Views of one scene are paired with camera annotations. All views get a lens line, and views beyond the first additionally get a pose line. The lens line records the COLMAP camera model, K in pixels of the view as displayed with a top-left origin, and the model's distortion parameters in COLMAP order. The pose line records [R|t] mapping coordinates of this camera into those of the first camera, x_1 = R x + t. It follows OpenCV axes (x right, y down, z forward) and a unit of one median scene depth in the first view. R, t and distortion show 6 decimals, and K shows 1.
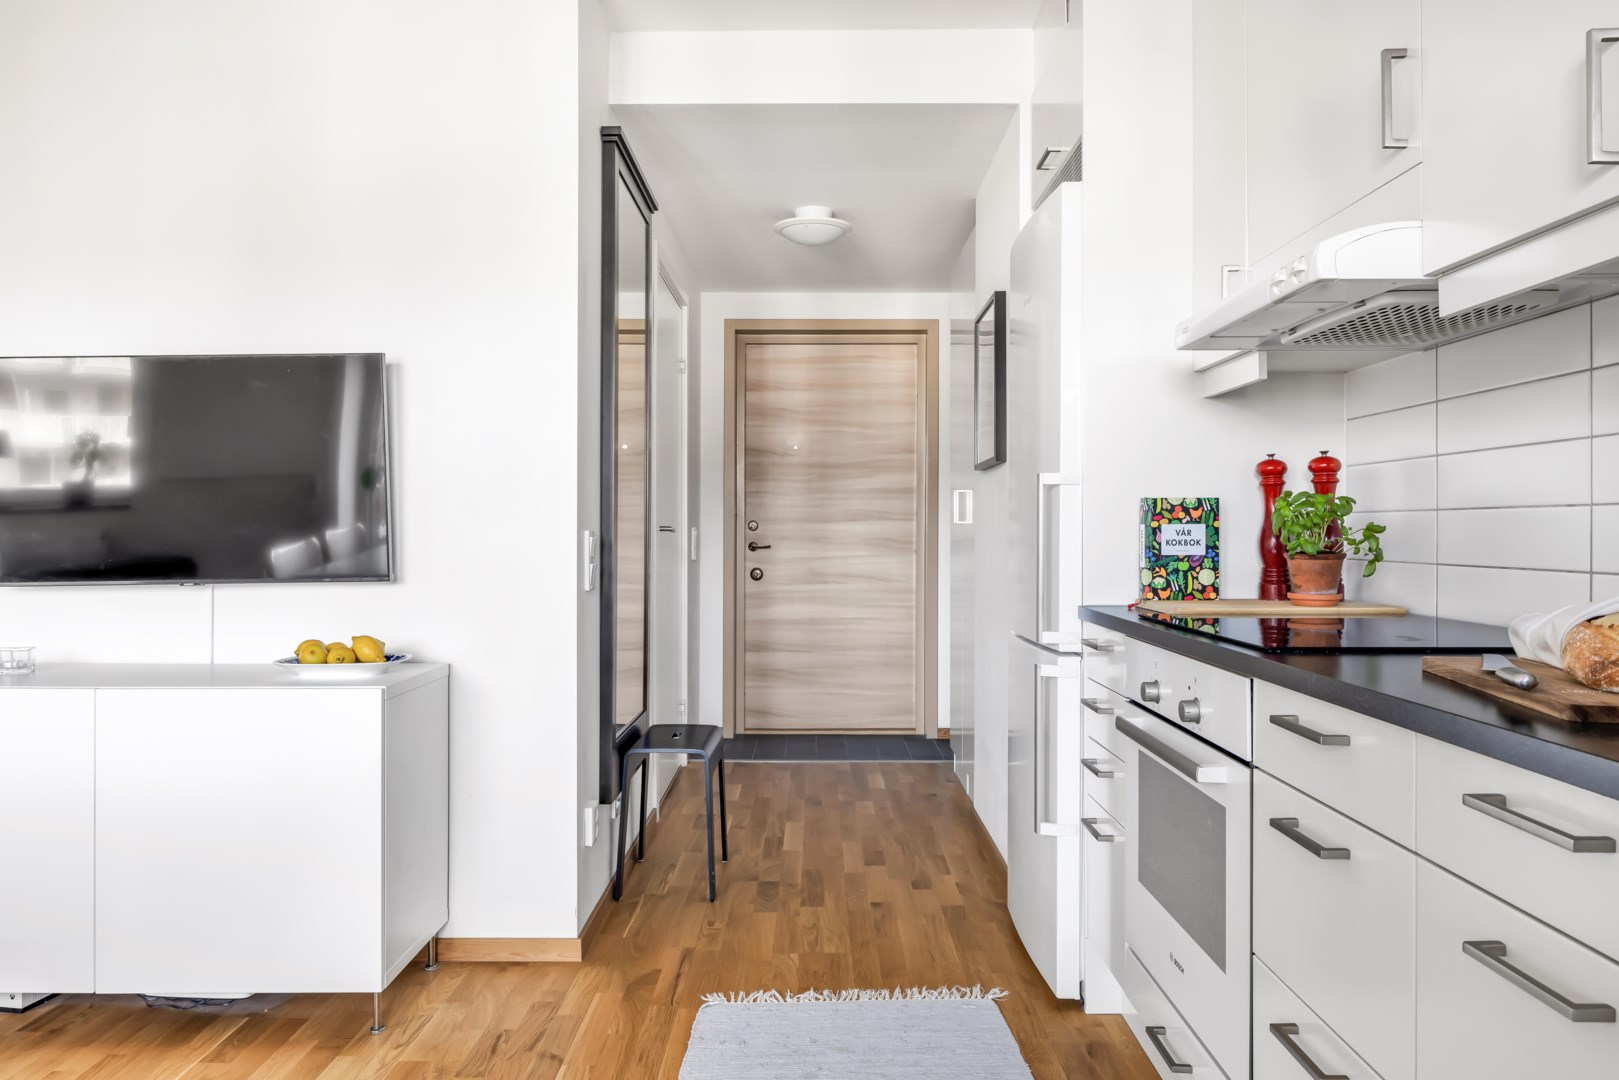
lens RADIAL K [[1067.0, 0, 809.5], [0, 1067.0, 540.0], [0, 0, 1]] dist [0.000250, -0.000569]
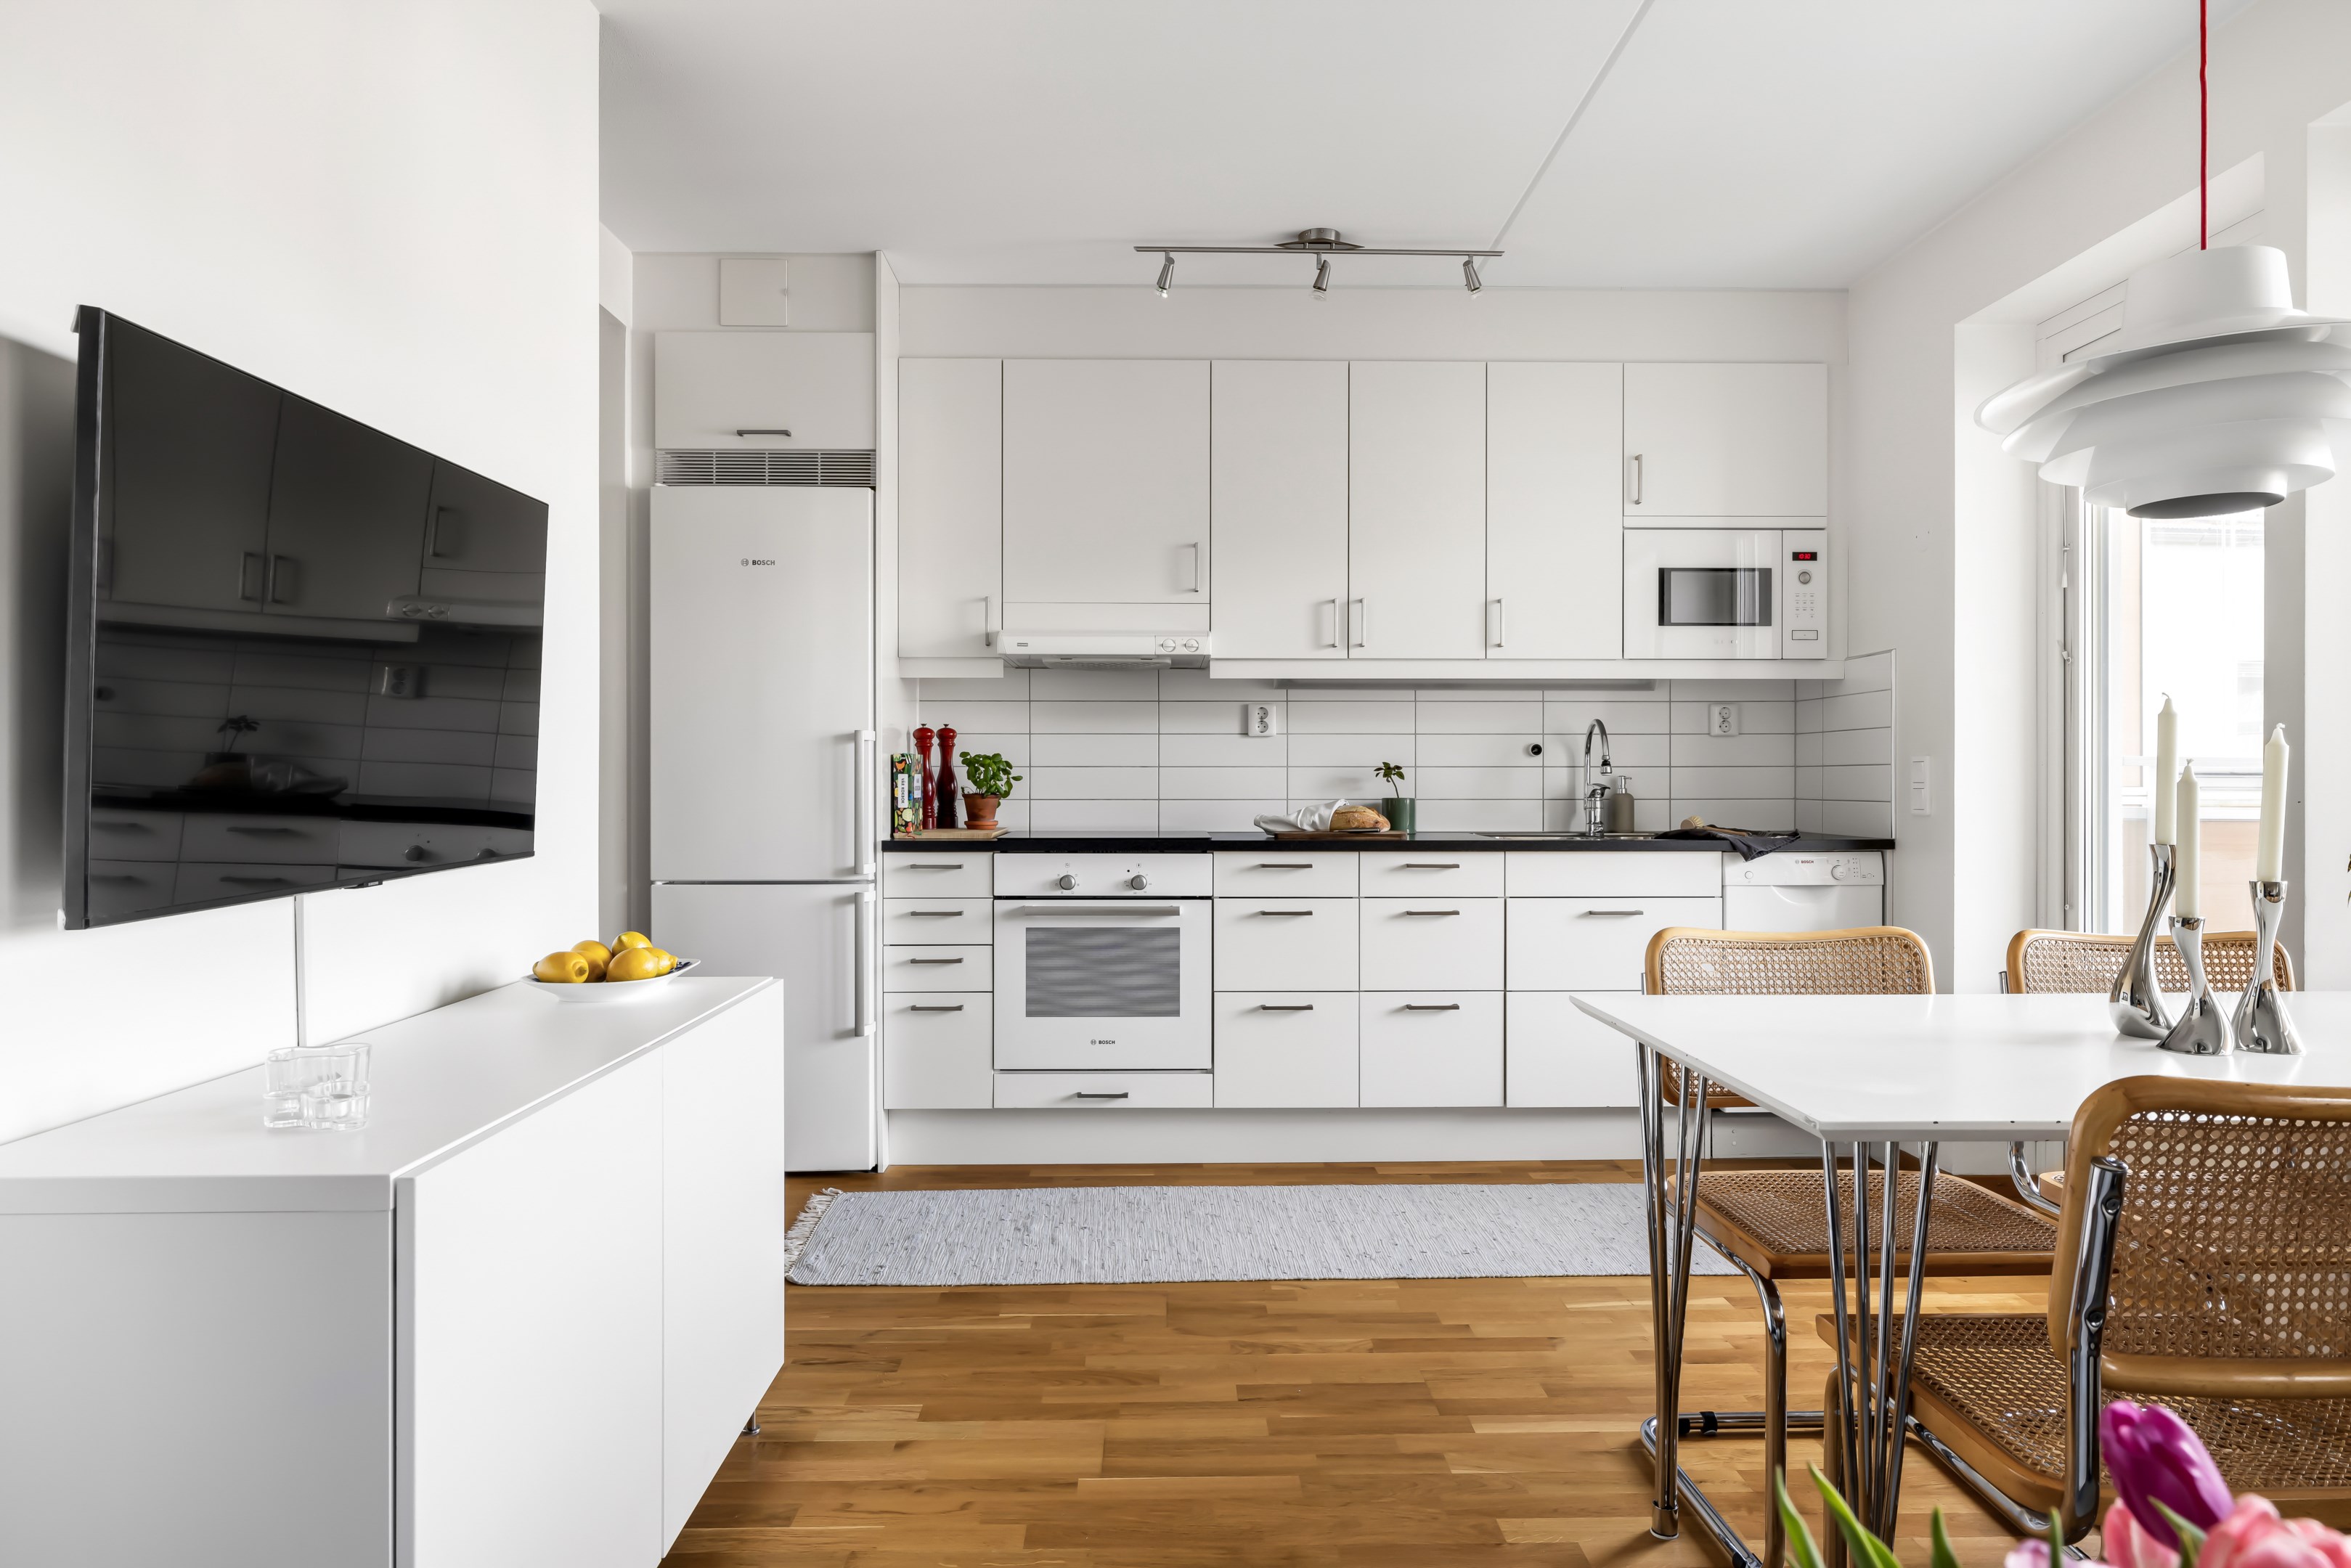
lens RADIAL K [[1432.2, 0, 1175.5], [0, 1432.2, 784.0], [0, 0, 1]] dist [-0.004195, -0.000280]
pose [[-0.021388, -0.001628, 0.999770, -1.482325], [0.007488, 0.999970, 0.001788, -0.003242], [-0.999743, 0.007525, -0.021376, 0.743264]]
